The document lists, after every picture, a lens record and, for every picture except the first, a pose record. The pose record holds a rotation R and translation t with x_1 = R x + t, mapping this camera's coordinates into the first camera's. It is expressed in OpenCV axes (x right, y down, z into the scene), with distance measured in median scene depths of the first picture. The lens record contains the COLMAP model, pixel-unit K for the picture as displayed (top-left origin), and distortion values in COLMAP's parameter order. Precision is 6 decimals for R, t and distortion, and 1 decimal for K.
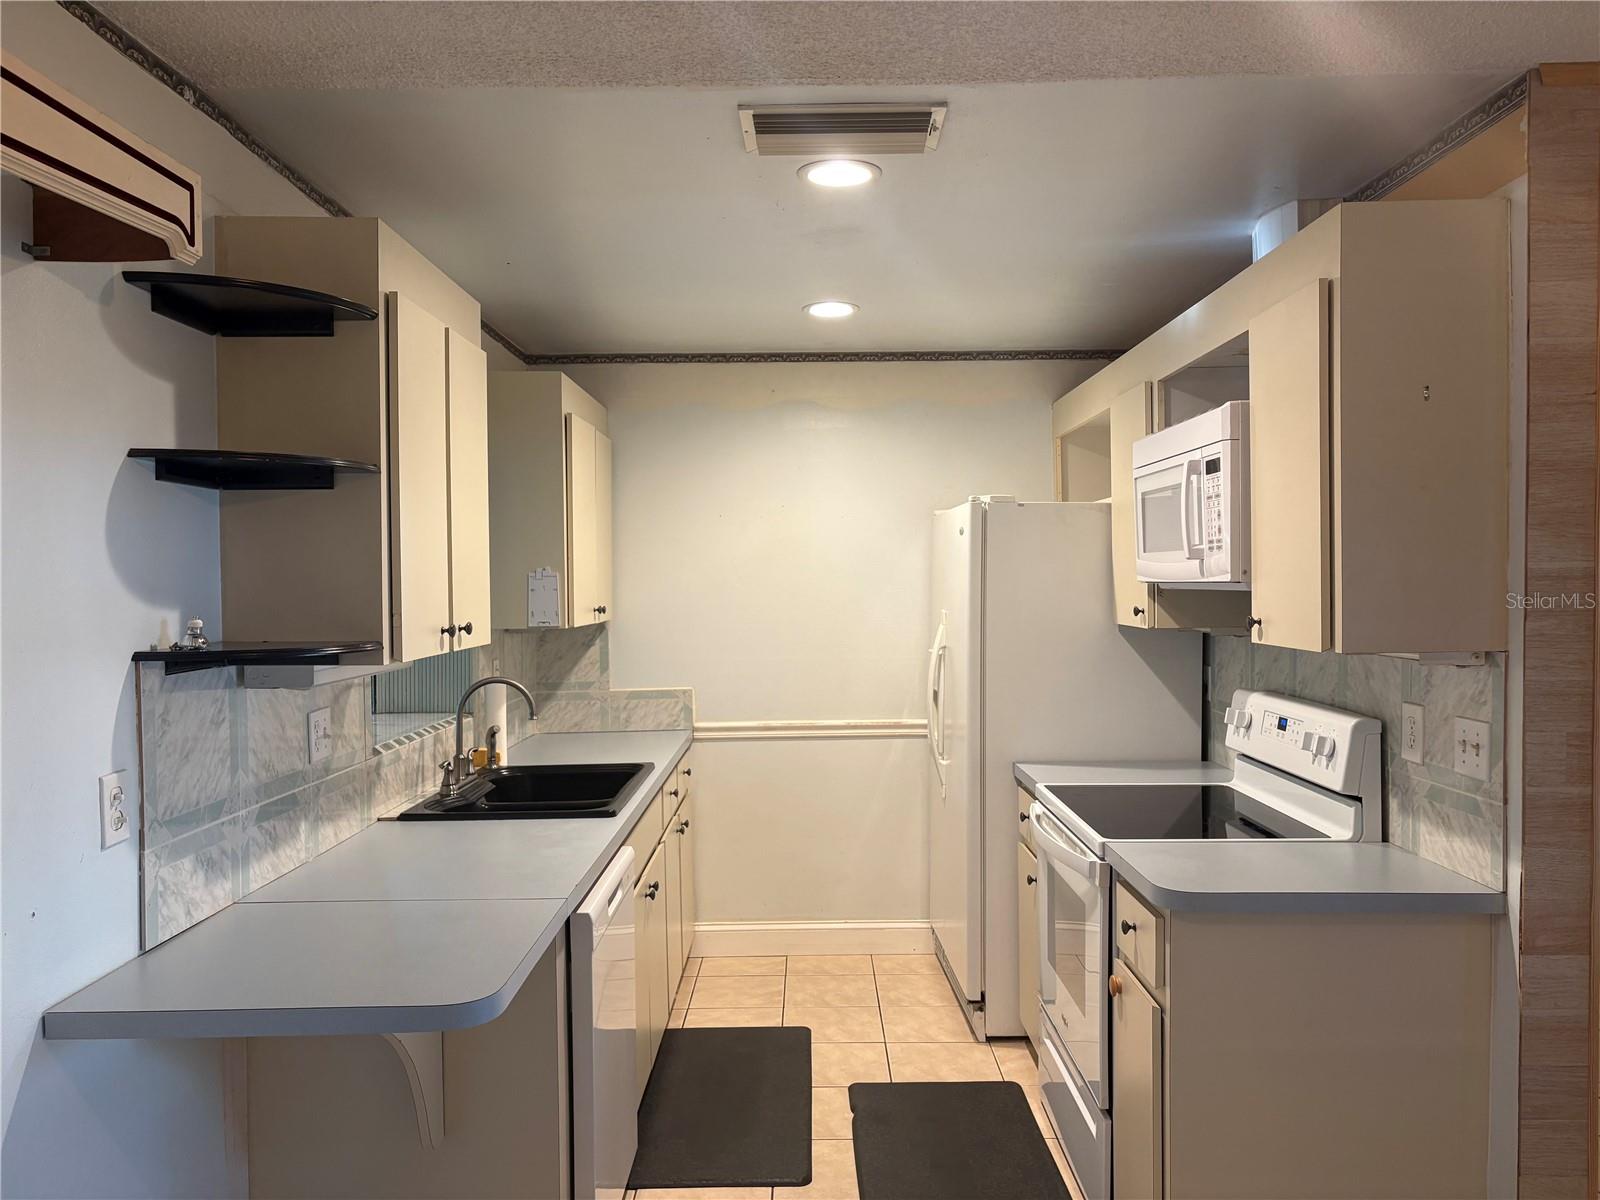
lens RADIAL K [[1204.6, 0, 803.4], [0, 1204.6, 607.2], [0, 0, 1]] dist [0.016388, 0.004356]
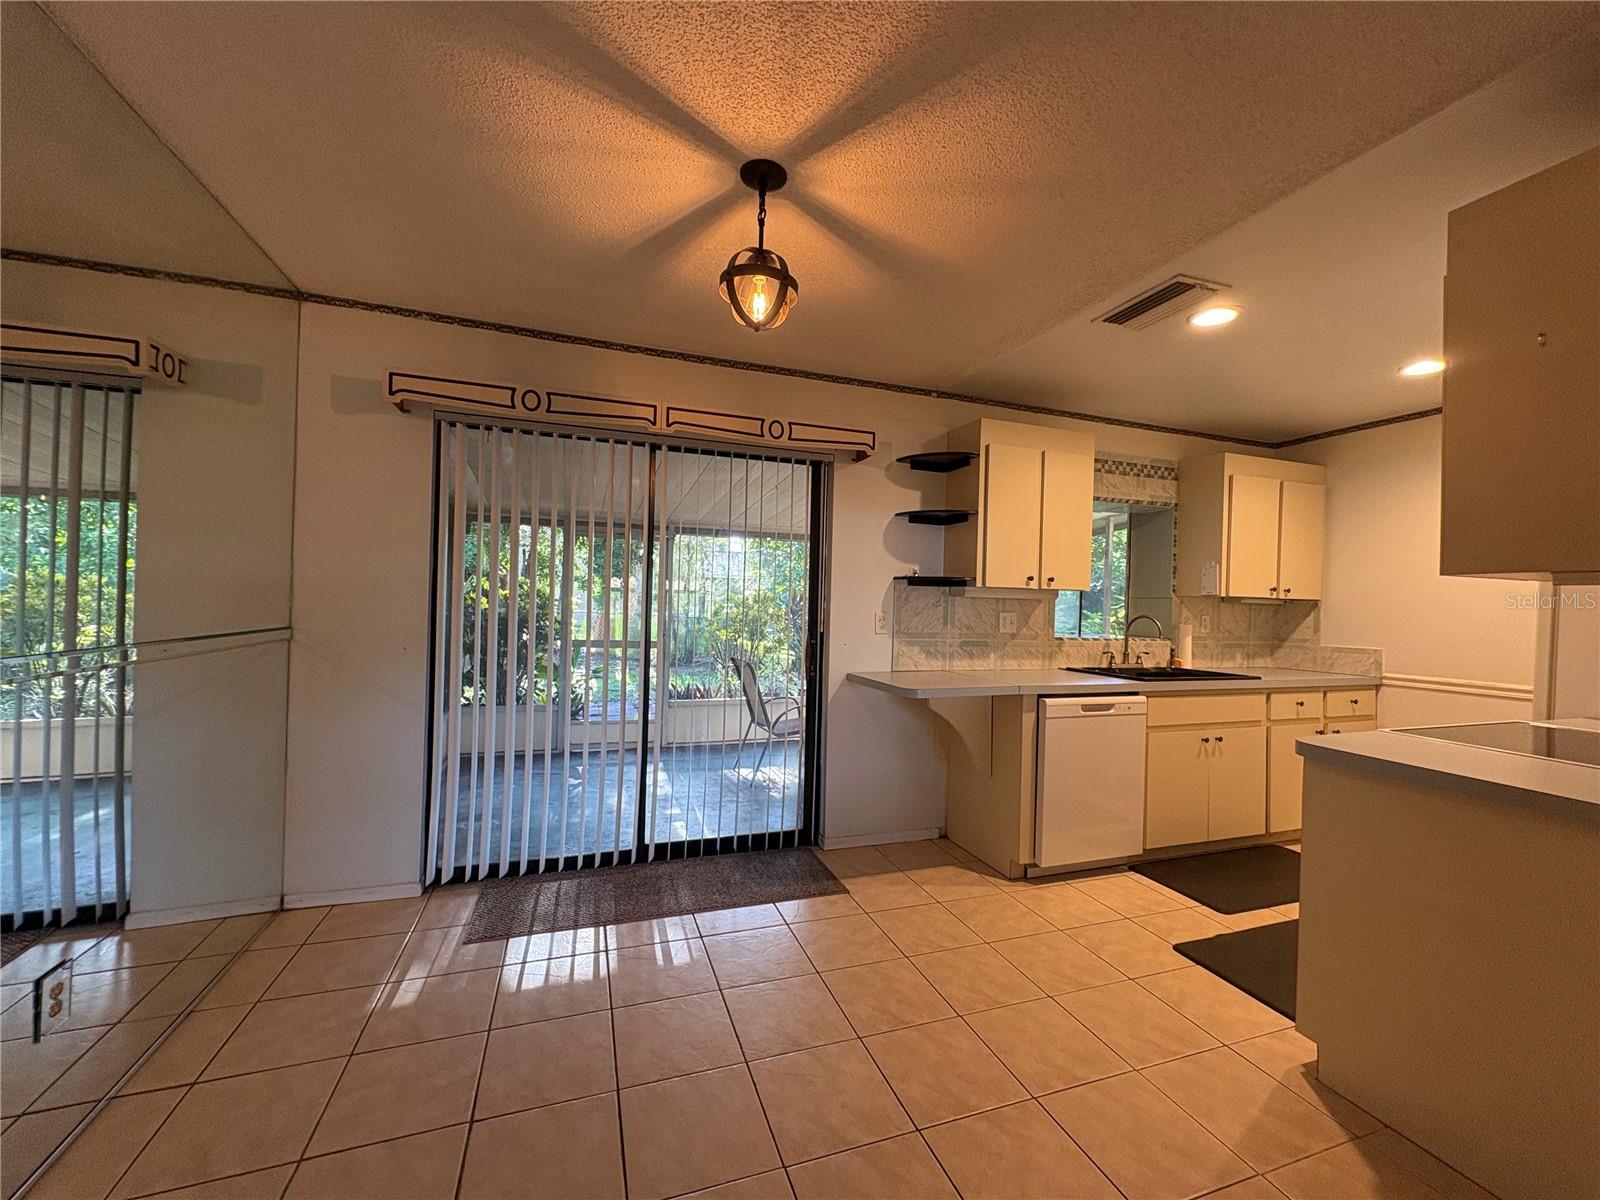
lens RADIAL K [[635.5, 0, 798.1], [0, 635.5, 597.1], [0, 0, 1]] dist [-0.004136, 0.000451]
pose [[0.318710, 0.015347, -0.947728, 0.795988], [-0.055115, 0.998477, -0.002366, 0.090359], [0.946249, 0.052988, 0.319070, 0.184652]]
